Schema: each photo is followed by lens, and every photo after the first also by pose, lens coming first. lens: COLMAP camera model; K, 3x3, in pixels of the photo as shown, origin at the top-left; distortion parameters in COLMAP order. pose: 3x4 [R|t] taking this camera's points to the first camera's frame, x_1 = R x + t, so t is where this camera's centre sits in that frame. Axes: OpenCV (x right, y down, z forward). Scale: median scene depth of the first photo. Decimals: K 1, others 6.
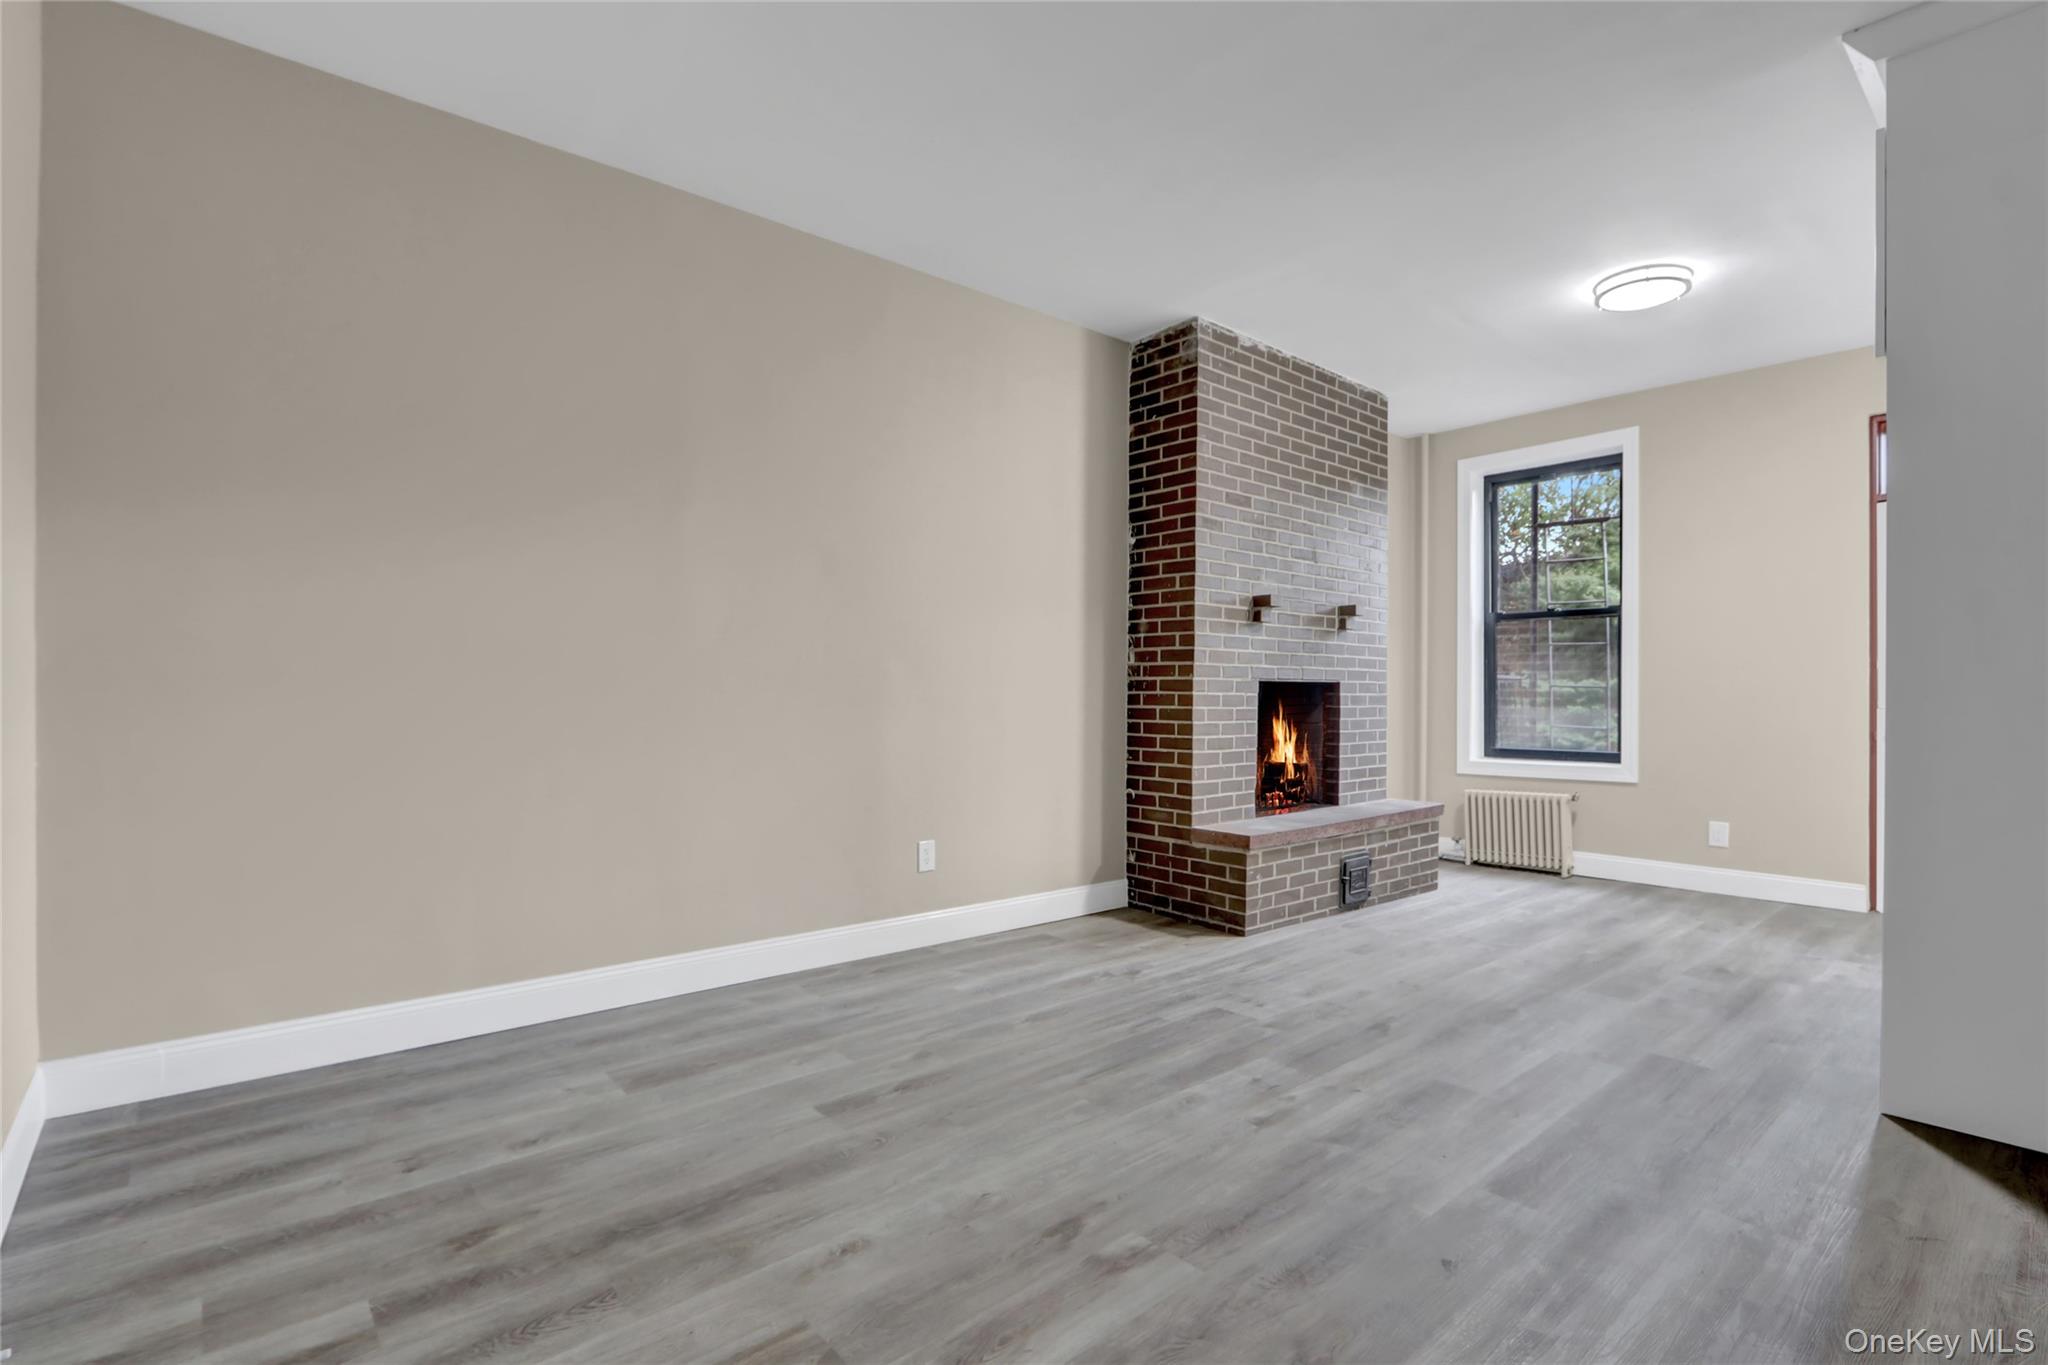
lens RADIAL K [[952.6, 0, 1044.5], [0, 952.6, 692.0], [0, 0, 1]] dist [-0.011909, 0.003656]
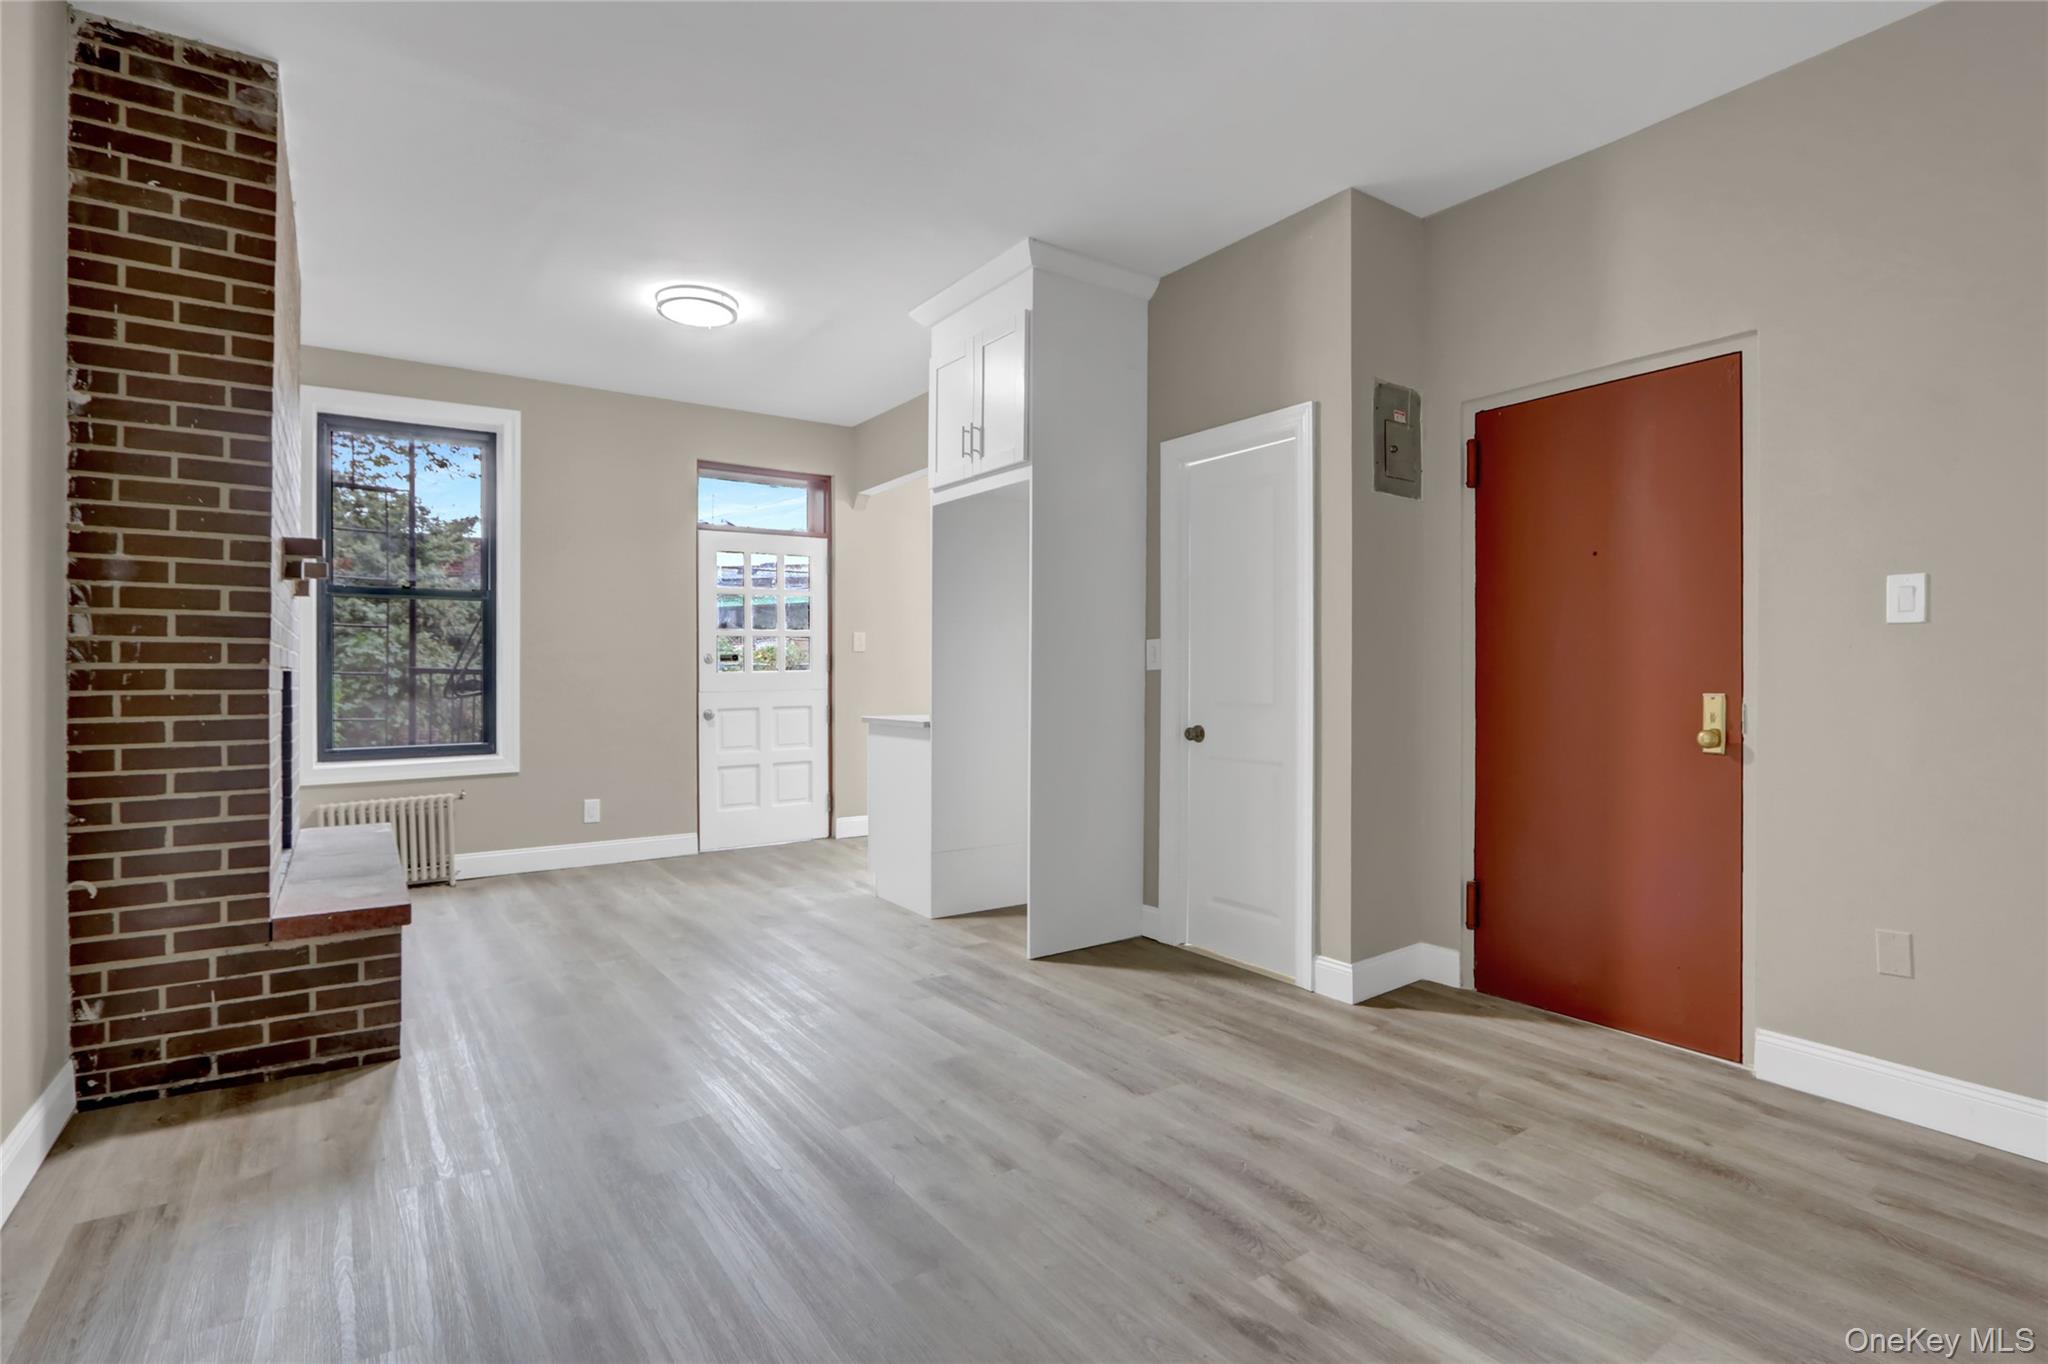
lens RADIAL K [[952.6, 0, 989.8], [0, 952.6, 676.8], [0, 0, 1]] dist [-0.011909, 0.003656]
pose [[0.153570, -0.006674, 0.988115, -0.347322], [0.002530, 0.999977, 0.006361, -0.010677], [-0.988134, 0.001523, 0.153584, 0.452366]]
